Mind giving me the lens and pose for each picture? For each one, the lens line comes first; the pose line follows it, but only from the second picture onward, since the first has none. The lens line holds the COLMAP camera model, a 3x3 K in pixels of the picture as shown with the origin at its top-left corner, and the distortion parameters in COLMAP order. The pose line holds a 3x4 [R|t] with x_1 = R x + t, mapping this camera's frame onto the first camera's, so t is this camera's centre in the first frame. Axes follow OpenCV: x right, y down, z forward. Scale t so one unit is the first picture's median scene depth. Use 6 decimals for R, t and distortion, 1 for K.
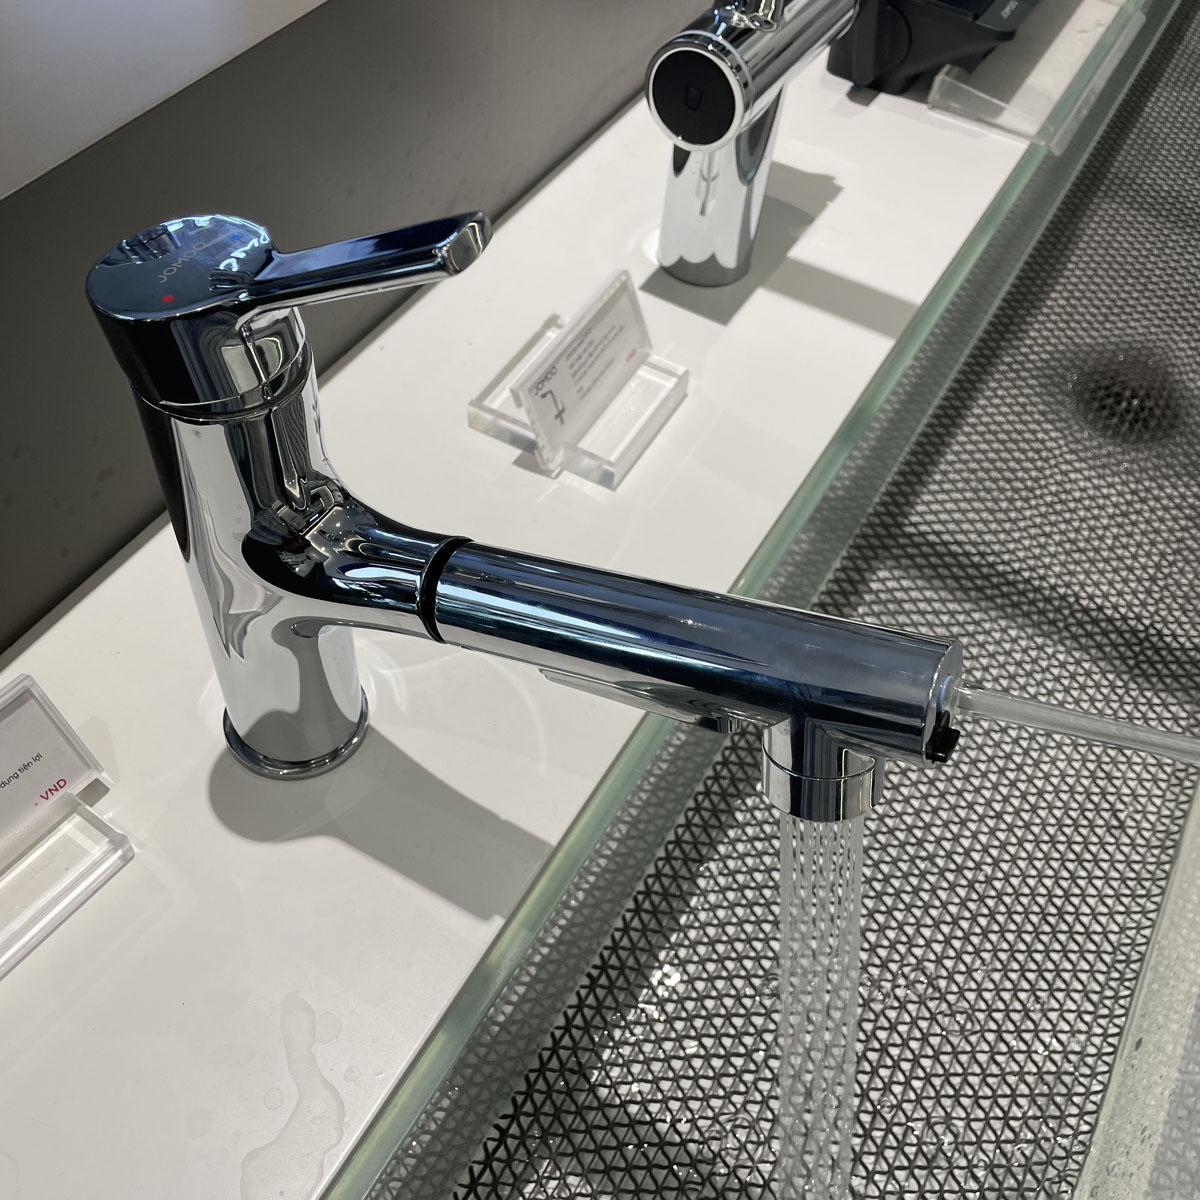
lens RADIAL K [[1249.1, 0, 611.4], [0, 1249.1, 619.1], [0, 0, 1]] dist [0.079345, -0.146733]
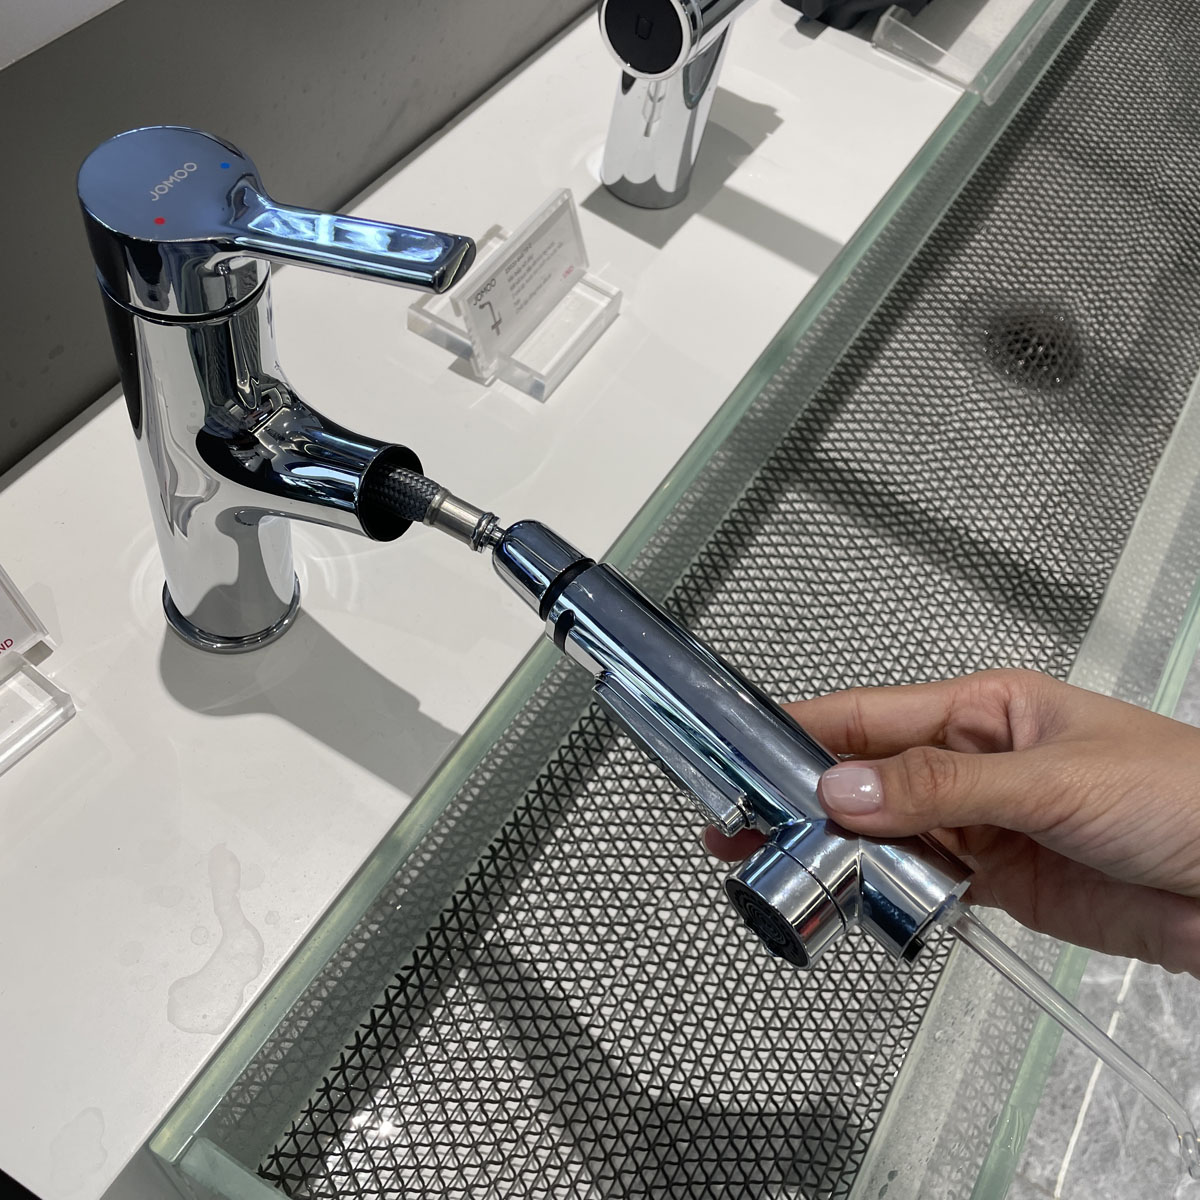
lens RADIAL K [[1260.7, 0, 617.4], [0, 1260.7, 611.9], [0, 0, 1]] dist [0.094362, -0.193636]
pose [[0.995578, 0.065141, 0.067686, 0.003535], [-0.070256, 0.994617, 0.076171, -0.011068], [-0.062360, -0.080590, 0.994795, -0.080126]]
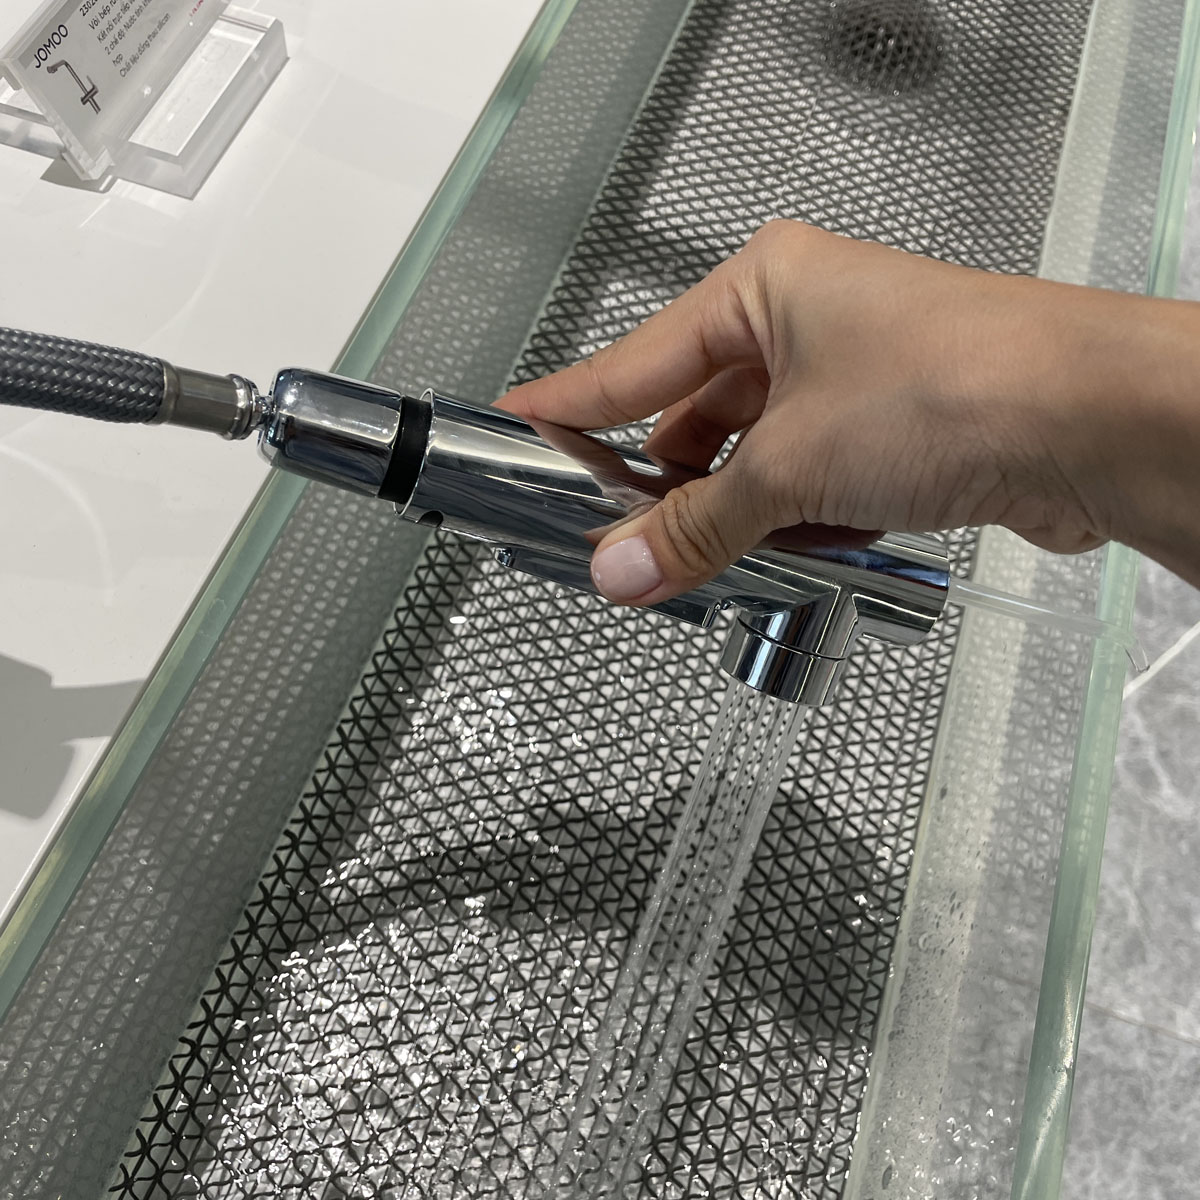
lens RADIAL K [[1213.1, 0, 629.3], [0, 1213.1, 625.6], [0, 0, 1]] dist [0.066684, -0.120111]
pose [[0.980745, -0.163394, 0.106964, 0.124214], [0.141045, 0.971457, 0.190729, 0.034404], [-0.135075, -0.171970, 0.975798, 0.216243]]
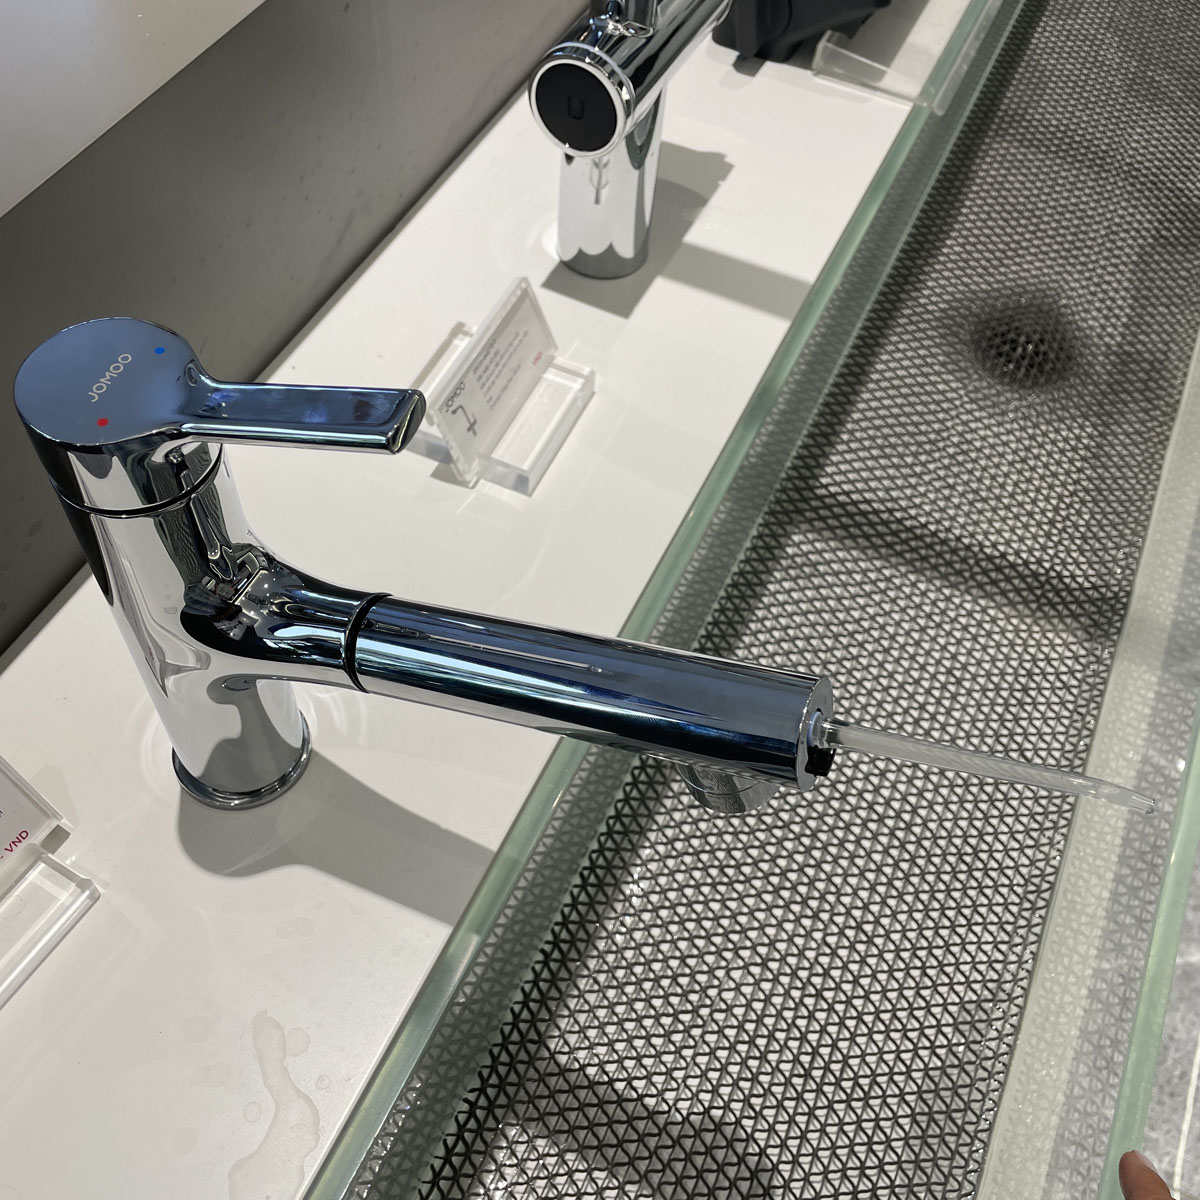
lens RADIAL K [[1260.7, 0, 617.4], [0, 1260.7, 611.9], [0, 0, 1]] dist [0.094362, -0.193636]
pose [[0.996138, -0.077564, 0.041140, 0.022320], [0.074898, 0.995213, 0.062787, -0.062189], [-0.045813, -0.059463, 0.997179, -0.057512]]
